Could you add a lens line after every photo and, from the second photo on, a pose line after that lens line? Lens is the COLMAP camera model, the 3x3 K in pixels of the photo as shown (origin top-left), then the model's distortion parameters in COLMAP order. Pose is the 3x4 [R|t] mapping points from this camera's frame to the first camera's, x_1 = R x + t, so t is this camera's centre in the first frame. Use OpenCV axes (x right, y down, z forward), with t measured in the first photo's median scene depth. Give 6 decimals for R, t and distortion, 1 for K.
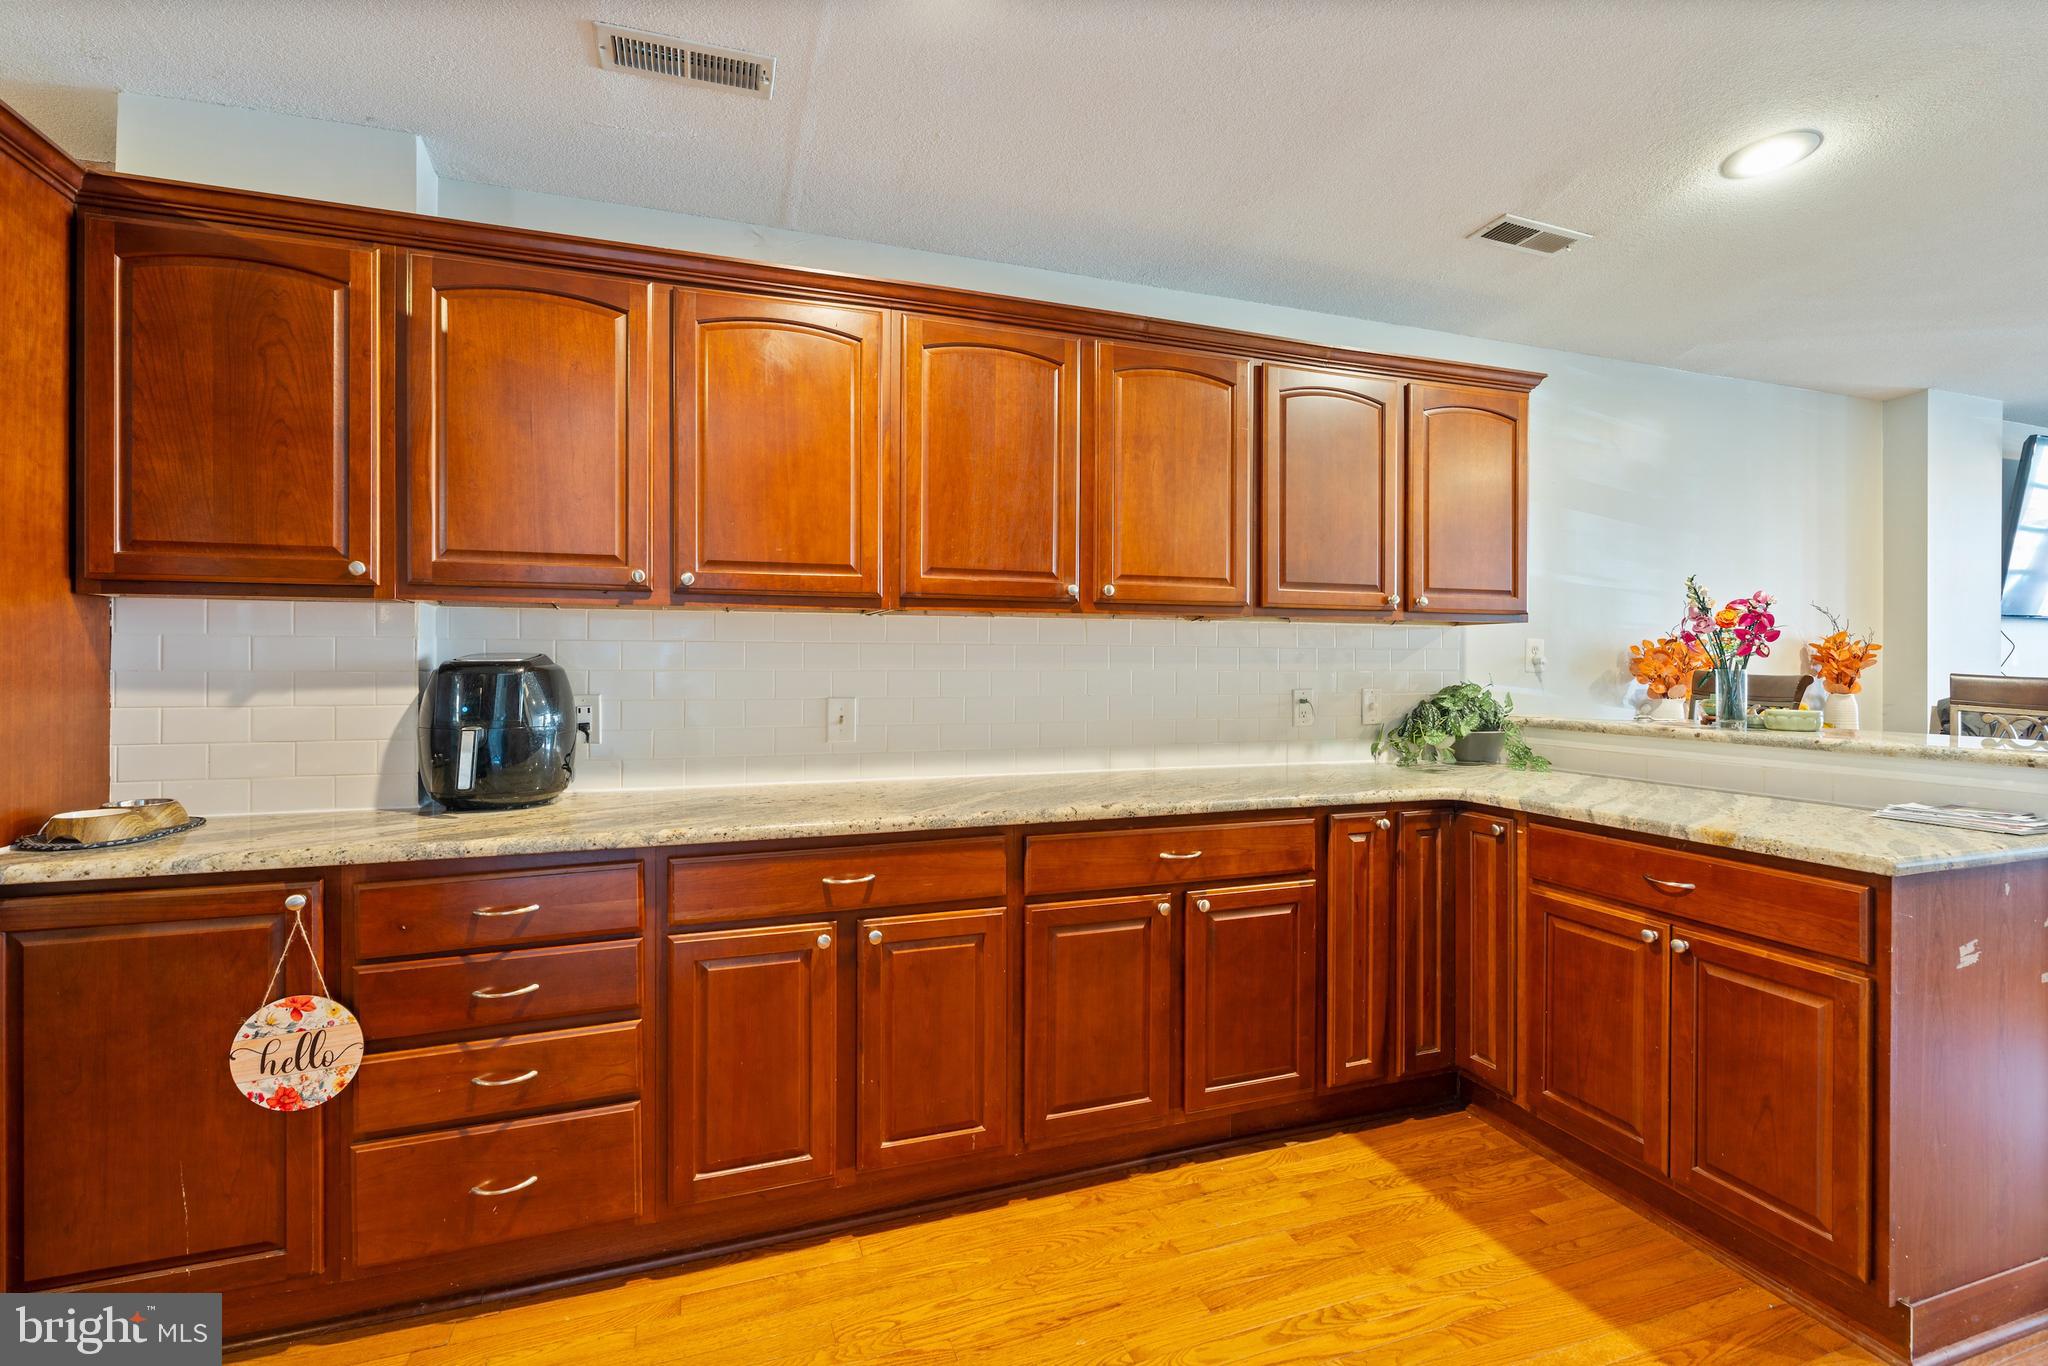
lens RADIAL K [[930.8, 0, 1027.7], [0, 930.8, 678.4], [0, 0, 1]] dist [-0.005643, 0.002108]
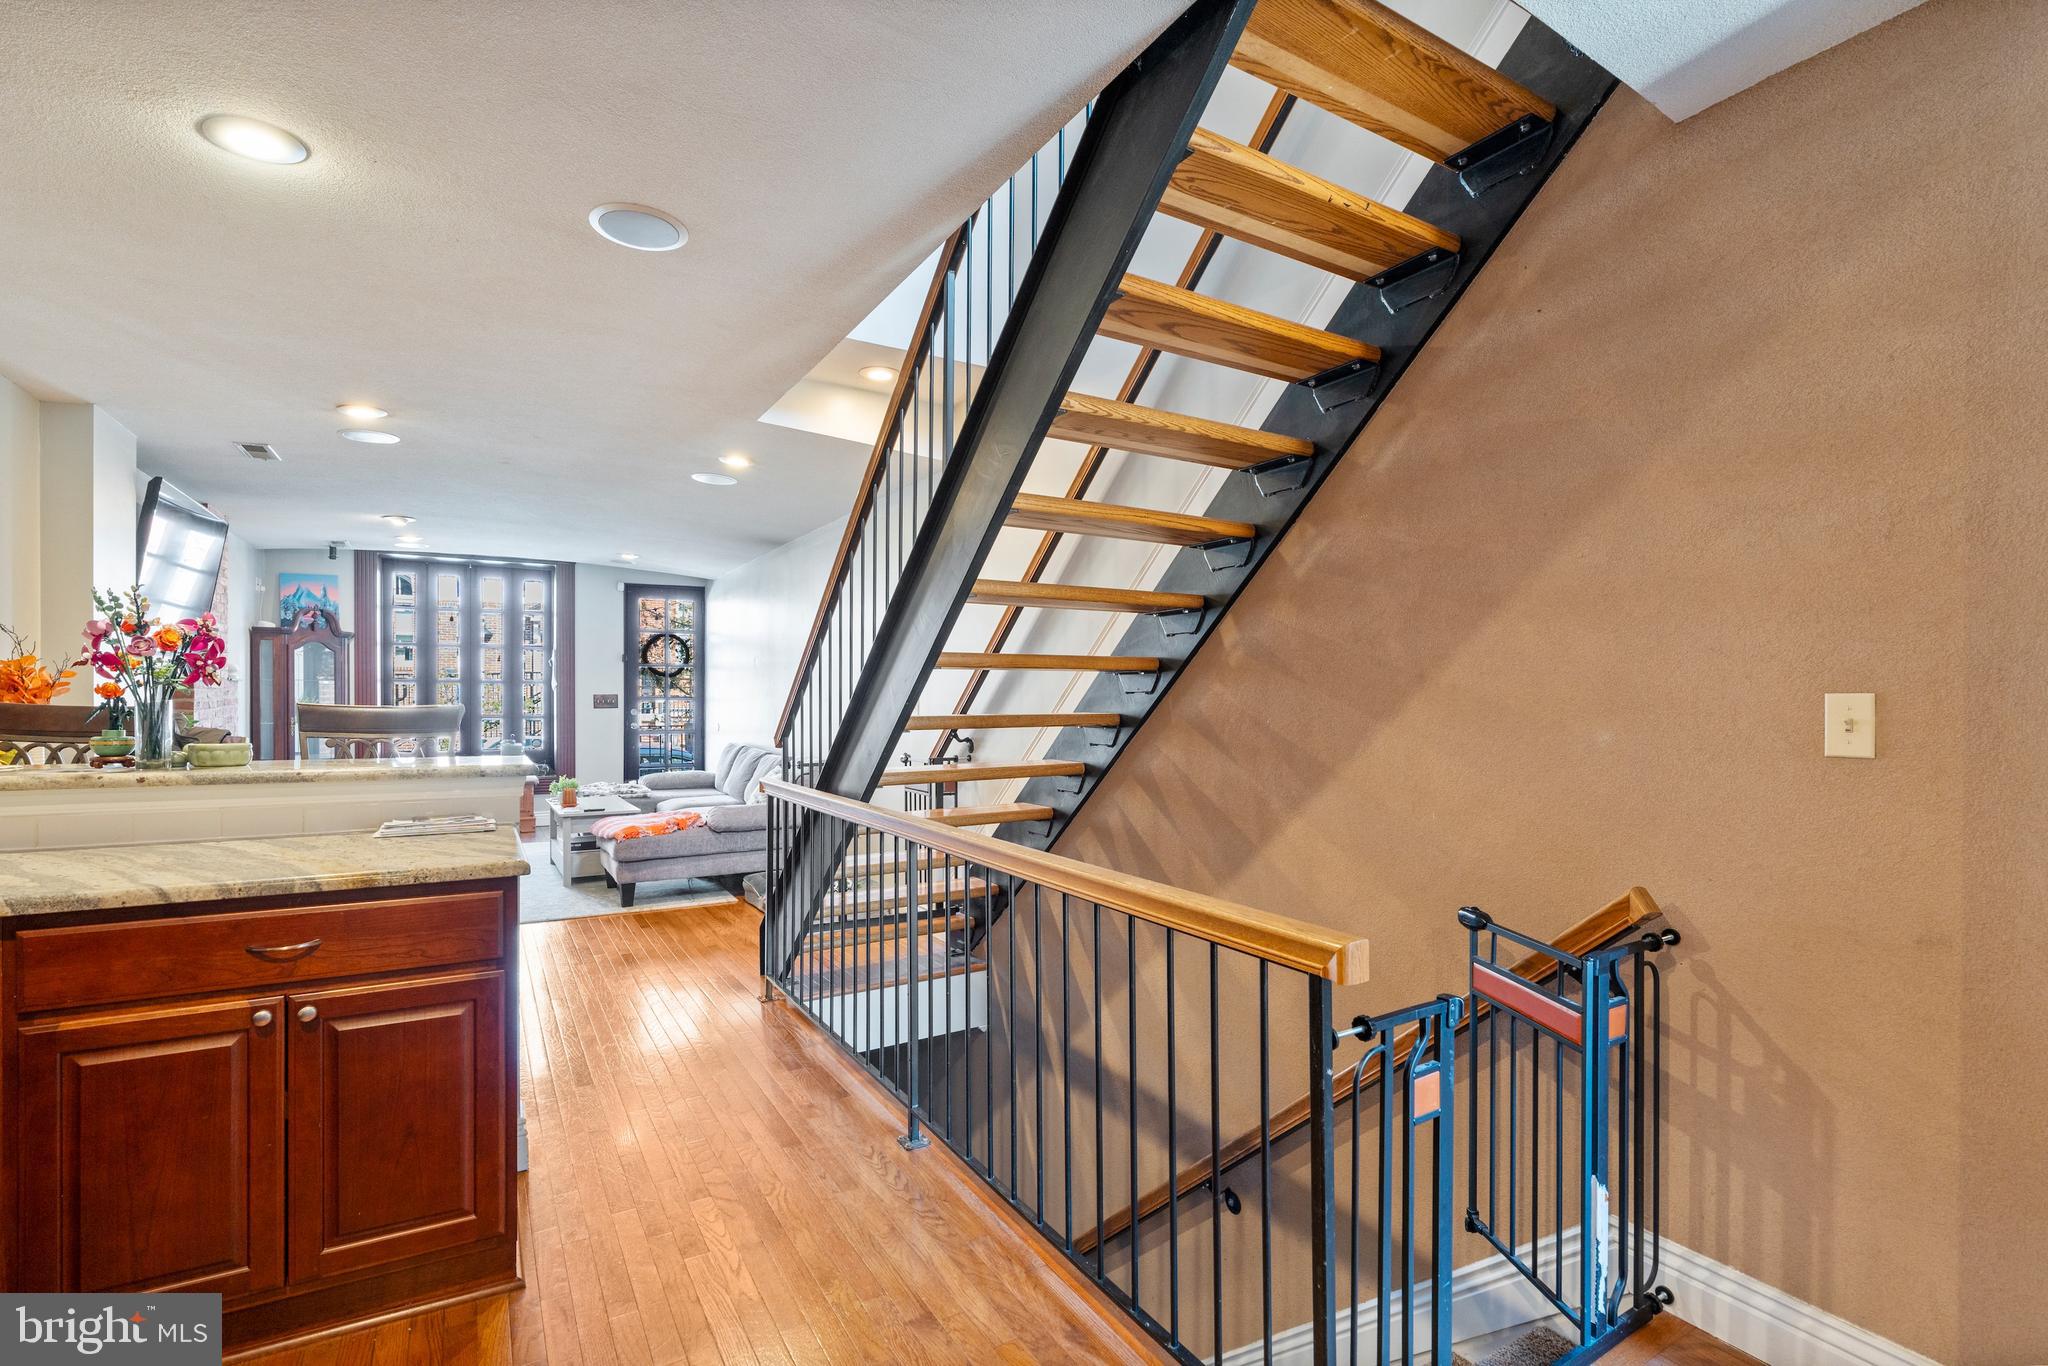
lens RADIAL K [[930.8, 0, 1005.0], [0, 930.8, 698.2], [0, 0, 1]] dist [-0.005643, 0.002108]
pose [[-0.186905, -0.002926, 0.982374, -0.261514], [0.007614, 0.999961, 0.004427, -0.010843], [-0.982349, 0.008308, -0.186875, 0.451769]]
